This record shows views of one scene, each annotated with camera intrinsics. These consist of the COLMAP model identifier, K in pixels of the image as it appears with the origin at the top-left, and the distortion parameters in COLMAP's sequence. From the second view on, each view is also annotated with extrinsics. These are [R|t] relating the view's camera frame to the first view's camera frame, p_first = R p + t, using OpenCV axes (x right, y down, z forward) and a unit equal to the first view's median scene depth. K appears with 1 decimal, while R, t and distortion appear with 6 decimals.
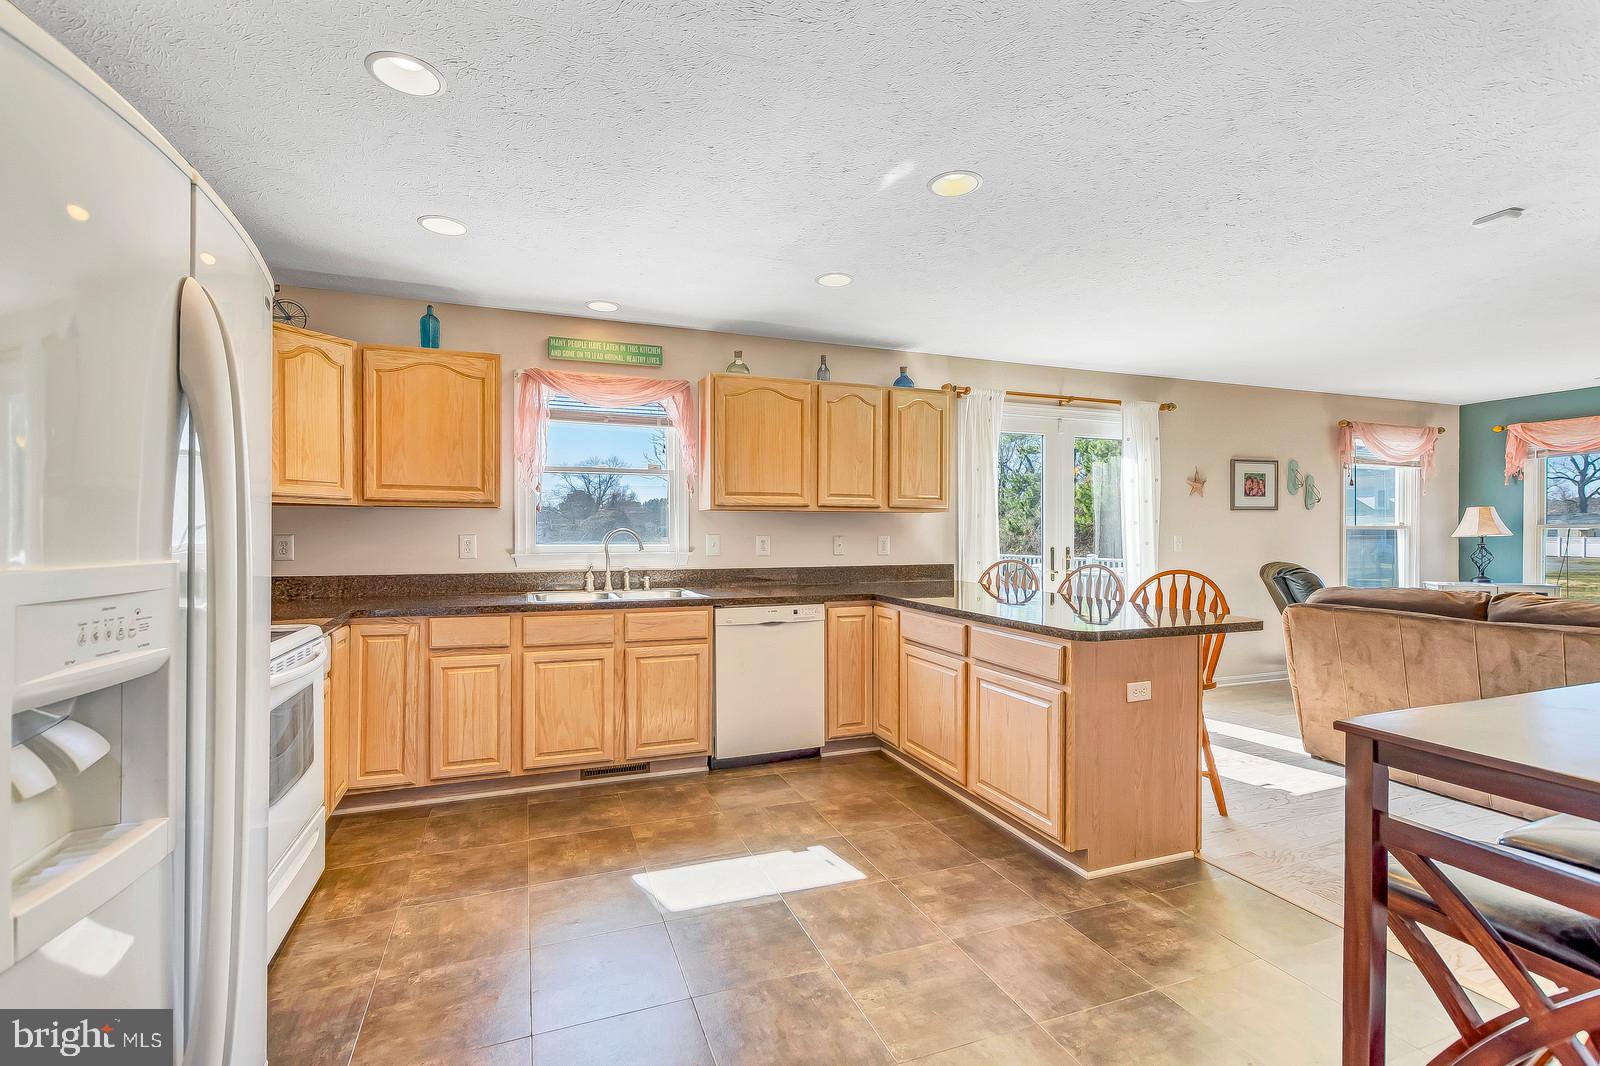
lens RADIAL K [[730.6, 0, 804.1], [0, 730.6, 532.9], [0, 0, 1]] dist [0.004194, -0.000385]
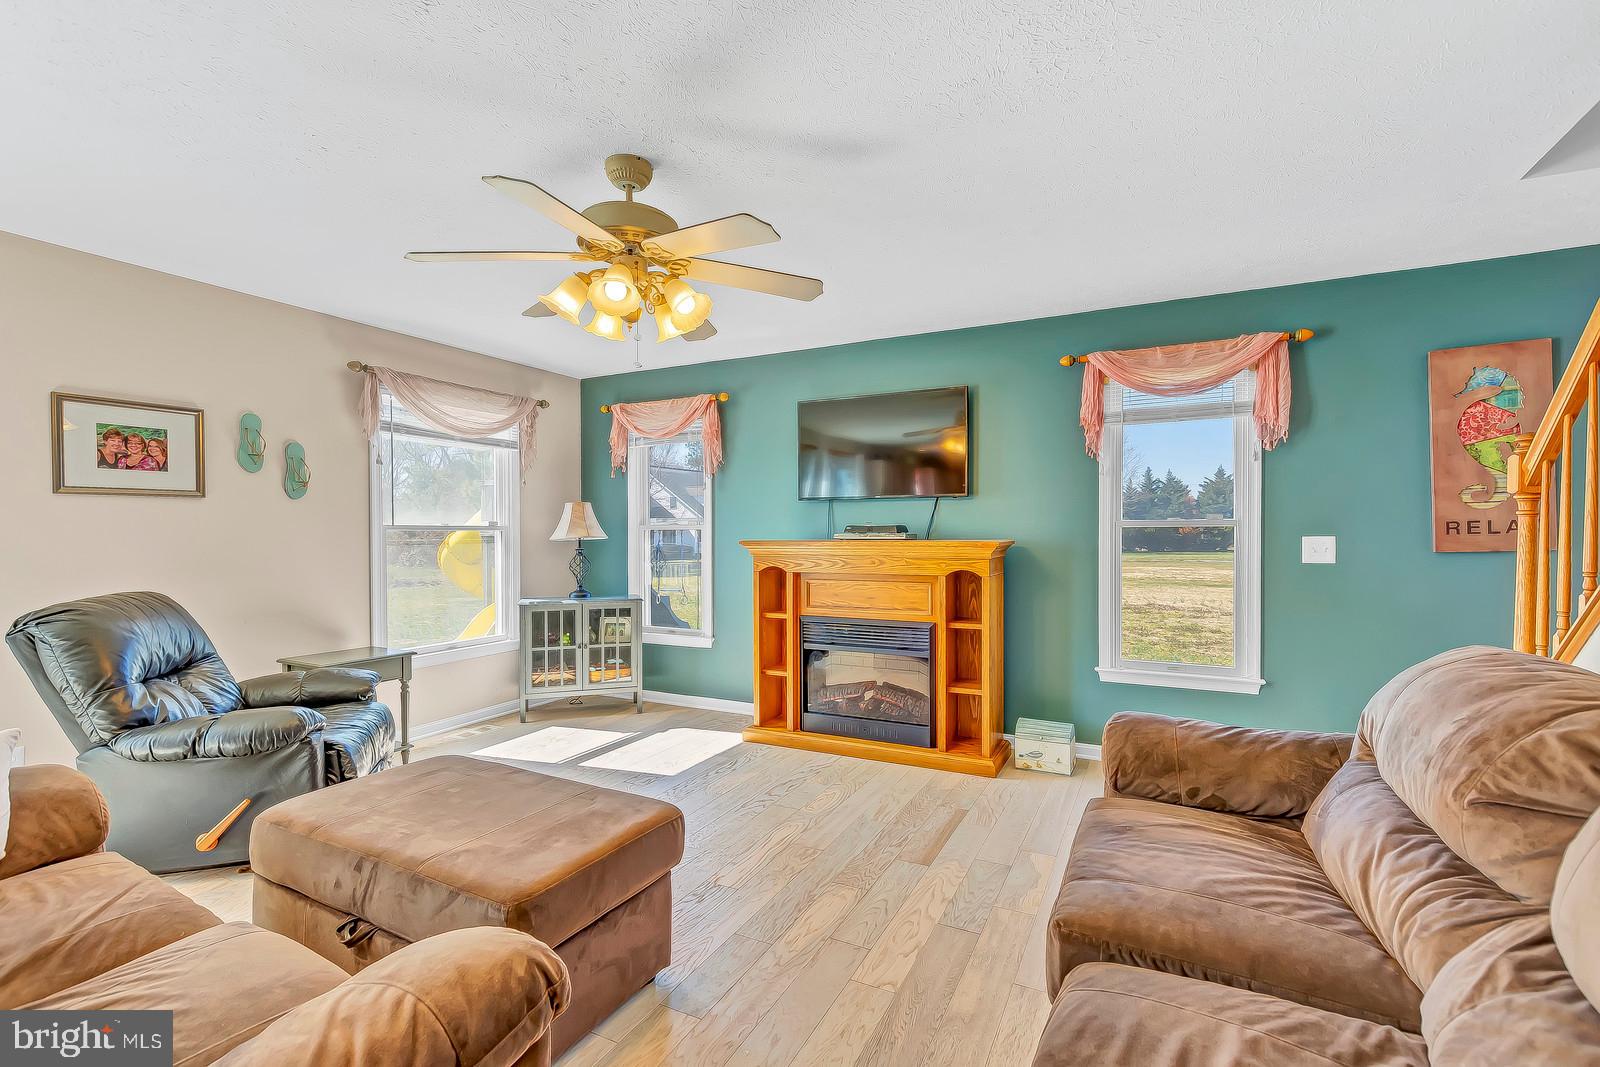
lens RADIAL K [[730.6, 0, 800.5], [0, 730.6, 535.5], [0, 0, 1]] dist [0.004194, -0.000385]
pose [[0.747000, 0.003137, 0.664817, 0.597302], [-0.013691, 0.999849, 0.010666, -0.012699], [-0.664683, -0.017069, 0.746930, 0.250764]]
